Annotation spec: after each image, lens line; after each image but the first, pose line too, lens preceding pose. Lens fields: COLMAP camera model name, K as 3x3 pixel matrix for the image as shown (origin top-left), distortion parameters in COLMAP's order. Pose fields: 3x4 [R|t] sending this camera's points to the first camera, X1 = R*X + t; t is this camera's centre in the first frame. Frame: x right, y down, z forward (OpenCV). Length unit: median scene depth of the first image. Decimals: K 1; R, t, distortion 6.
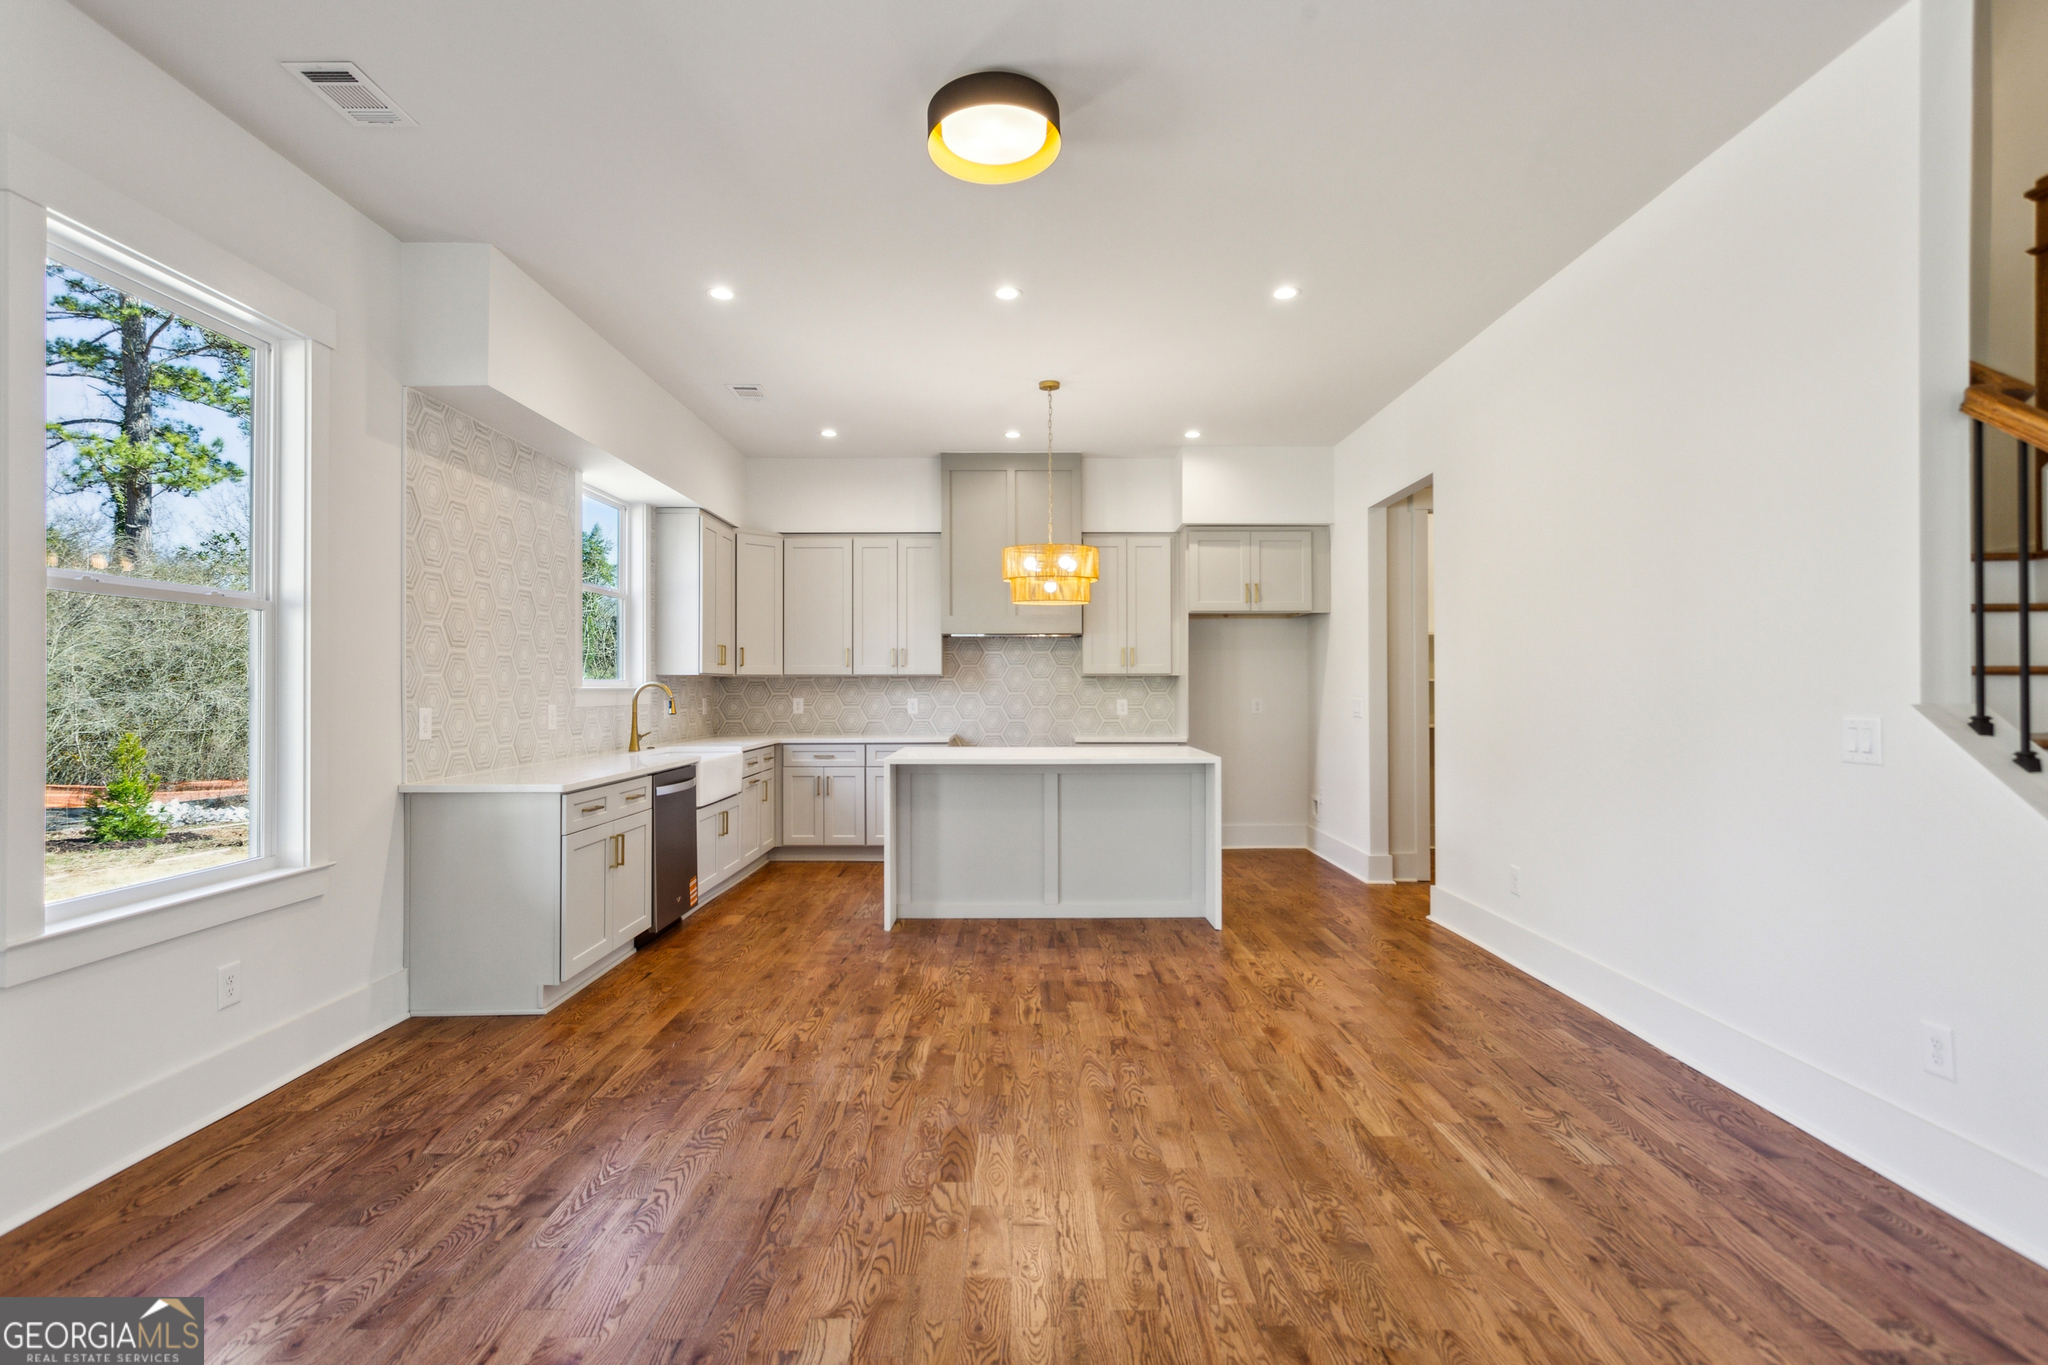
lens RADIAL K [[988.3, 0, 1015.5], [0, 988.3, 683.2], [0, 0, 1]] dist [-0.000706, 0.000105]
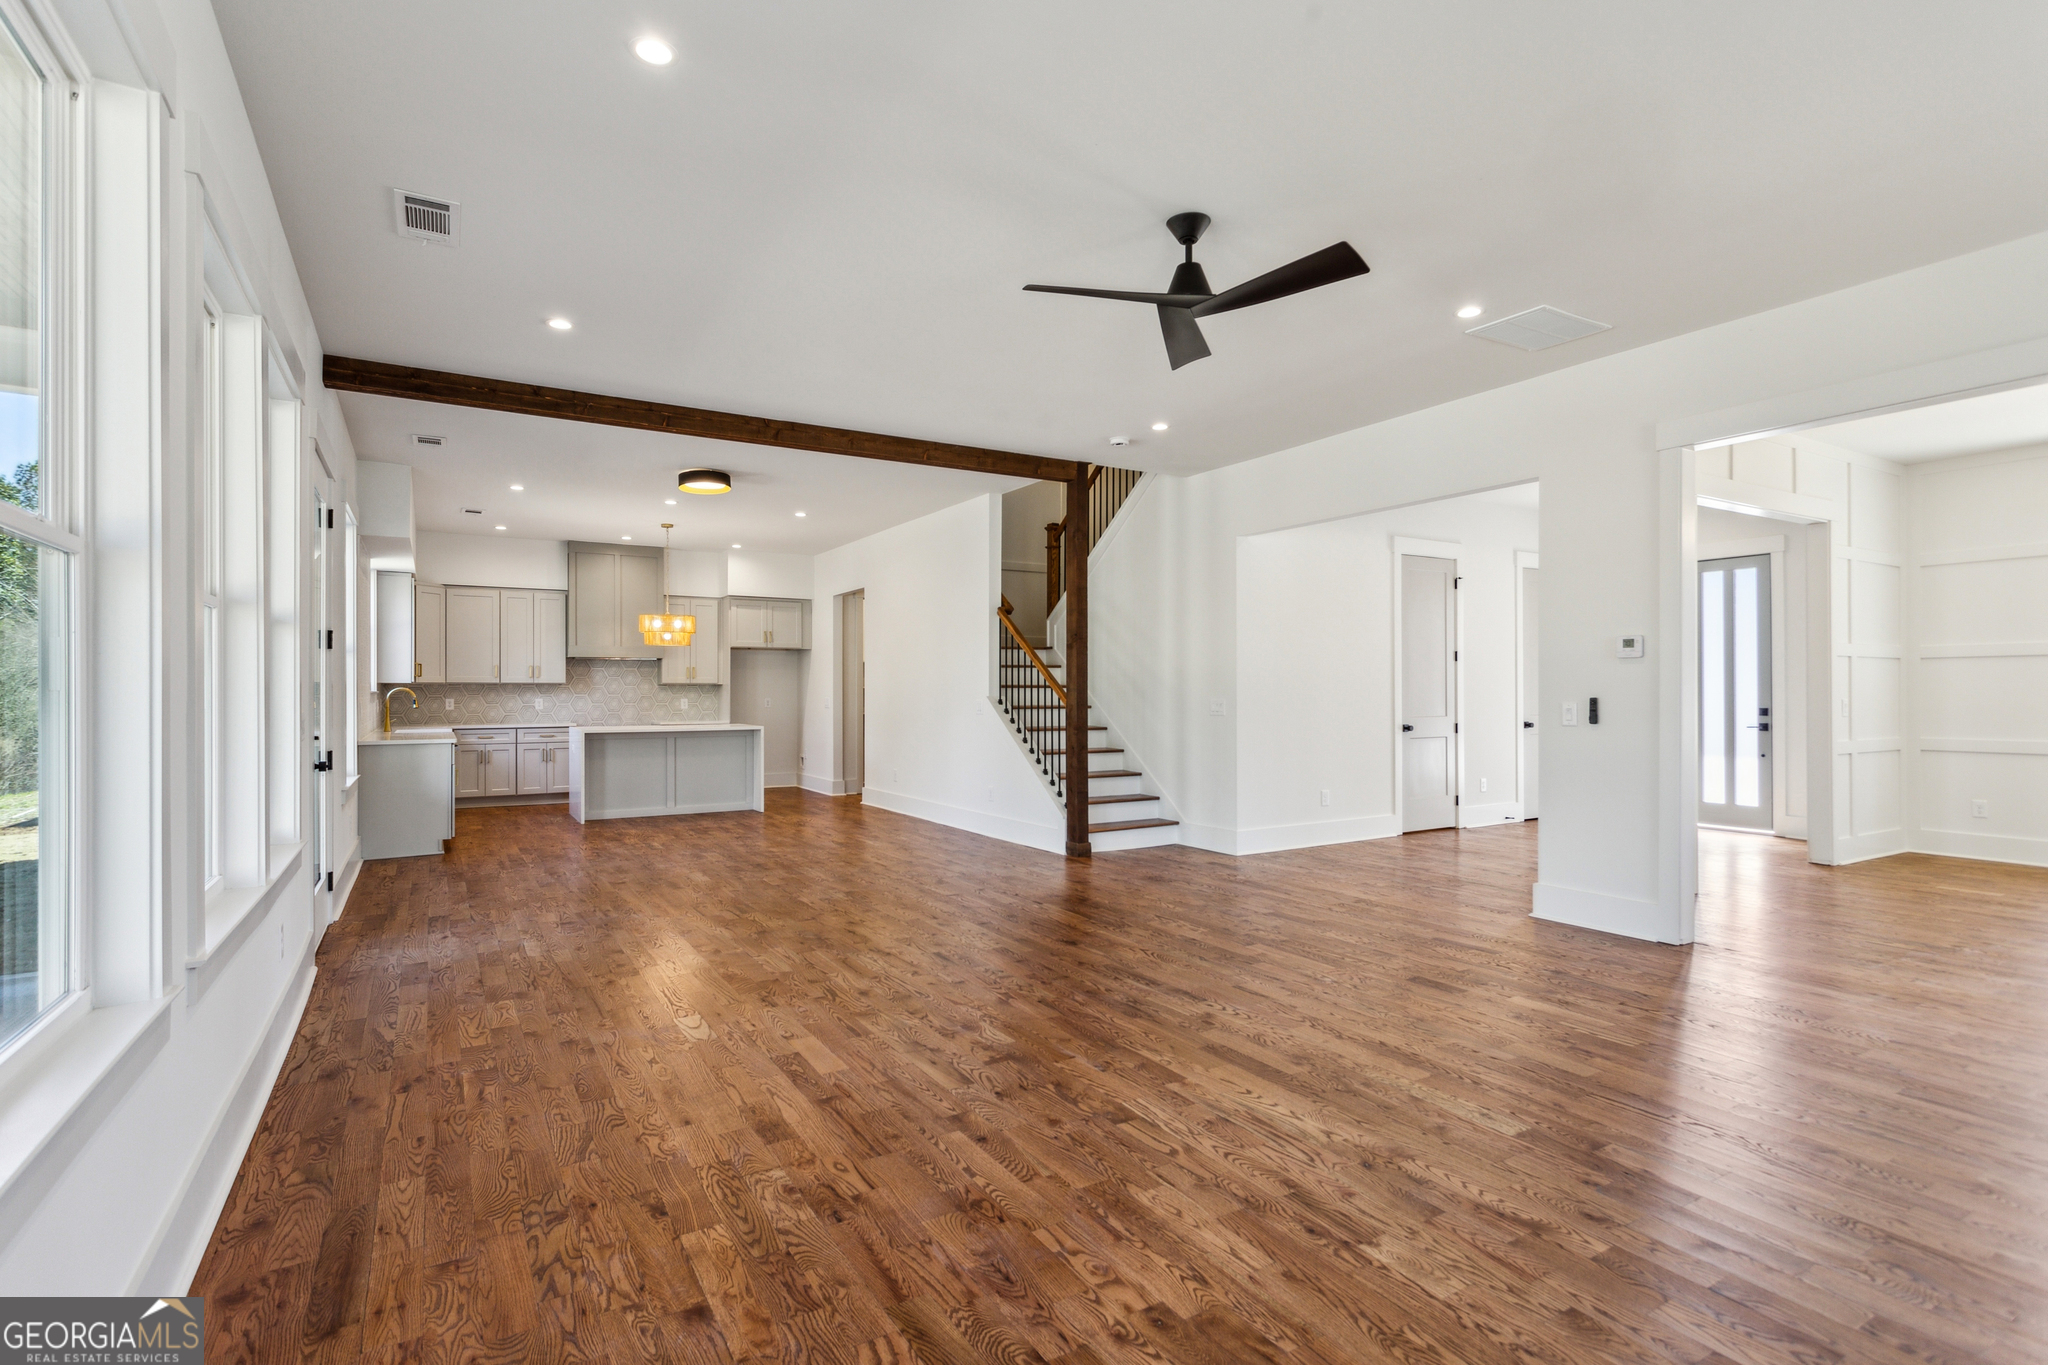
lens RADIAL K [[997.7, 0, 1024.0], [0, 997.7, 682.5], [0, 0, 1]] dist [0.002598, 0.000353]
pose [[0.856609, 0.005688, 0.515934, -0.274818], [-0.002959, 0.999977, -0.006112, -0.002436], [-0.515957, 0.003709, 0.856606, -0.720235]]
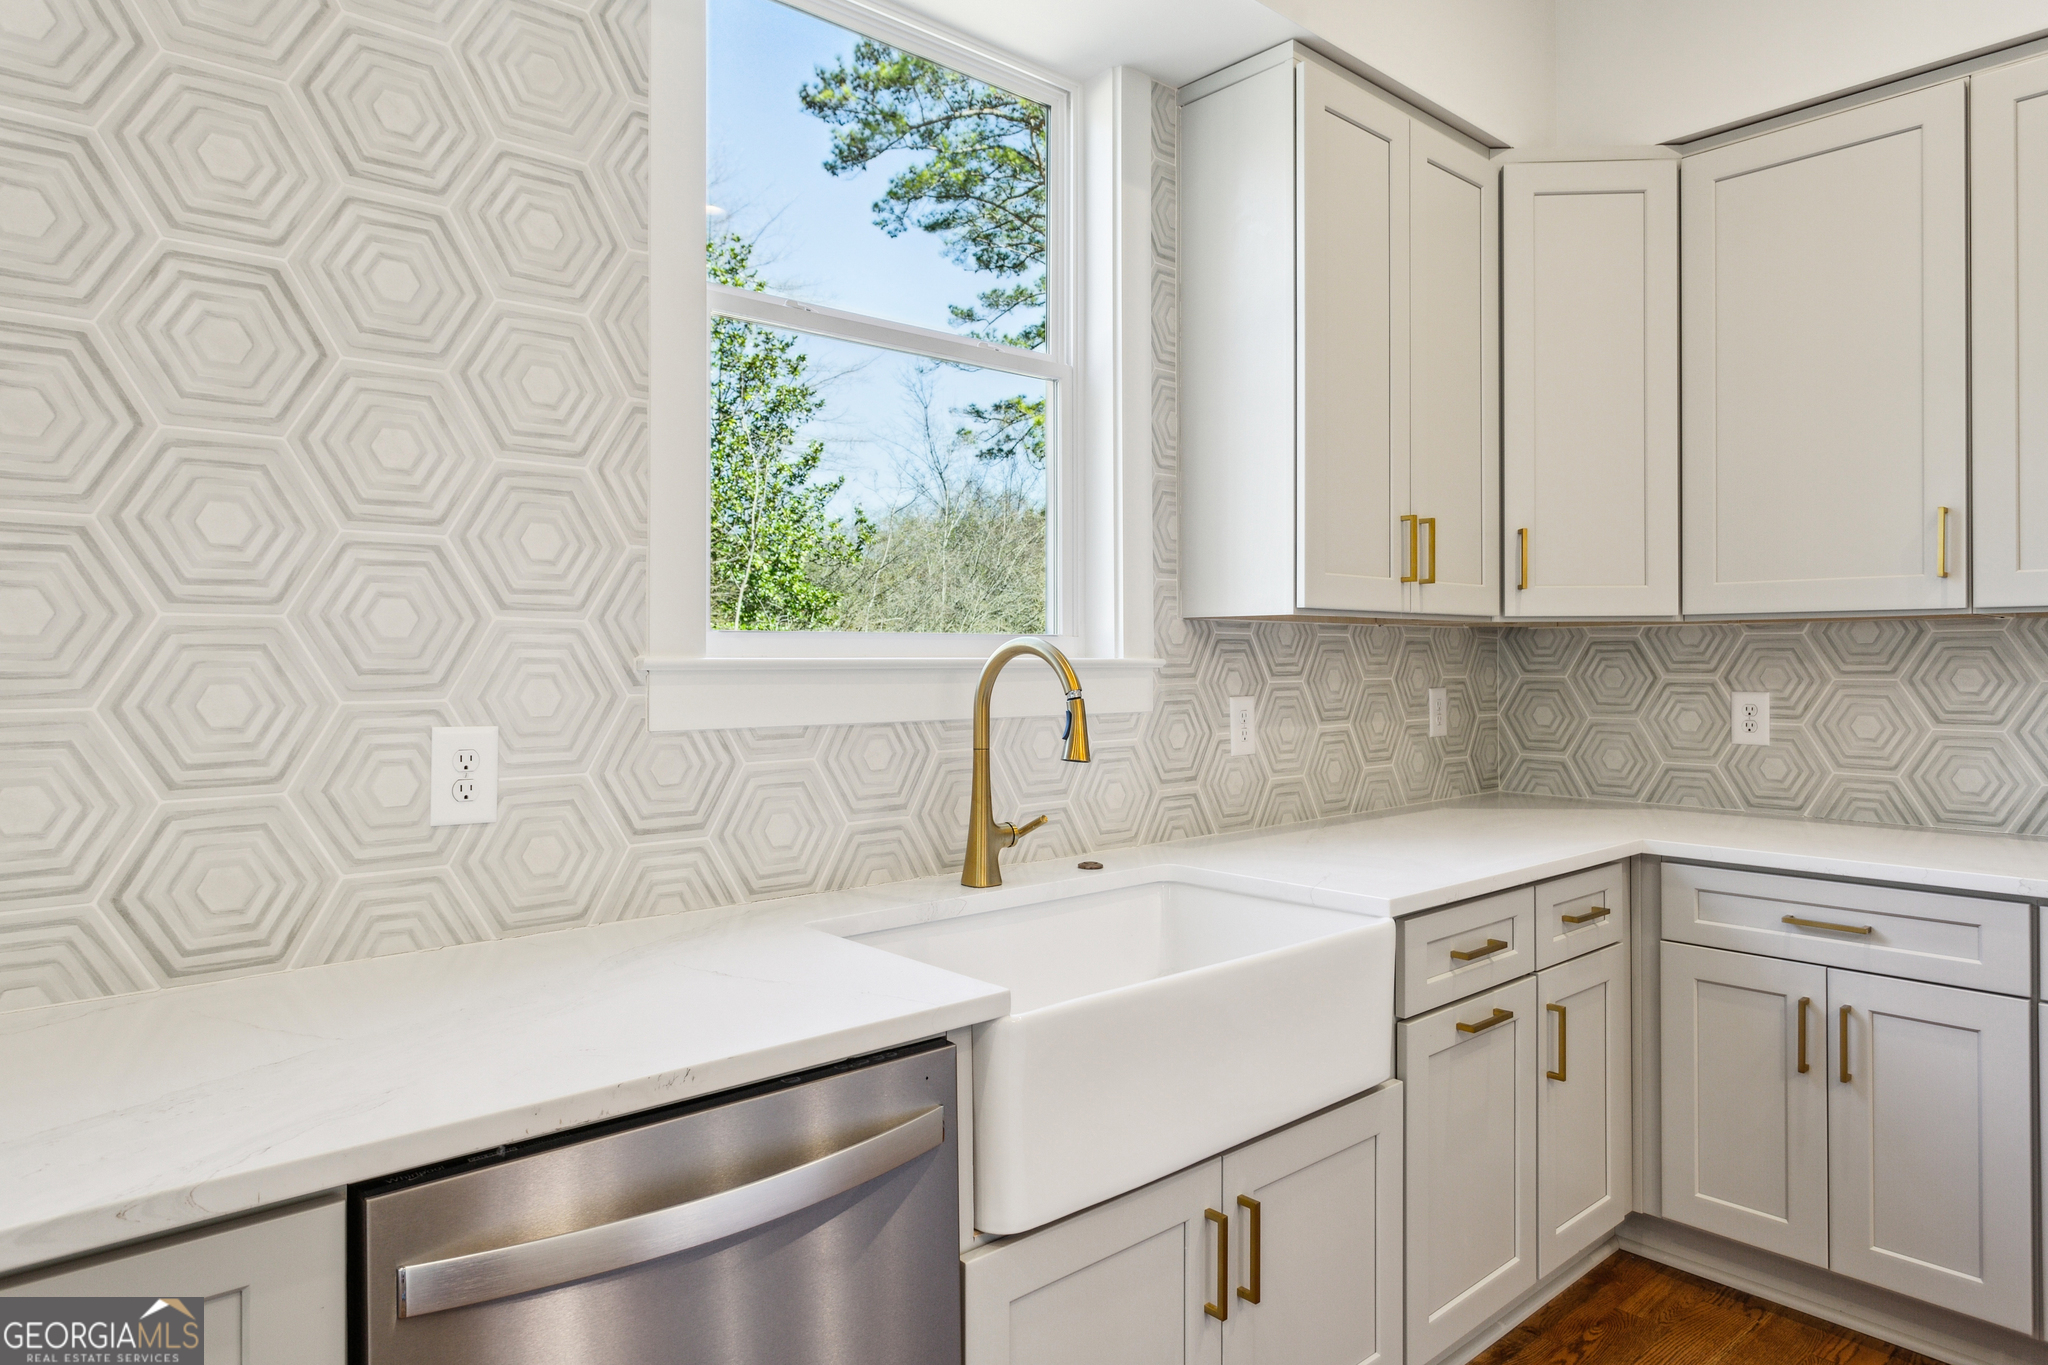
lens RADIAL K [[1236.5, 0, 1013.9], [0, 1236.5, 654.6], [0, 0, 1]] dist [-0.016795, 0.013858]
pose [[0.663823, -0.001956, -0.747888, -0.094419], [0.003302, 0.999994, 0.000315, 0.002537], [0.747883, -0.002679, 0.663825, 0.626880]]
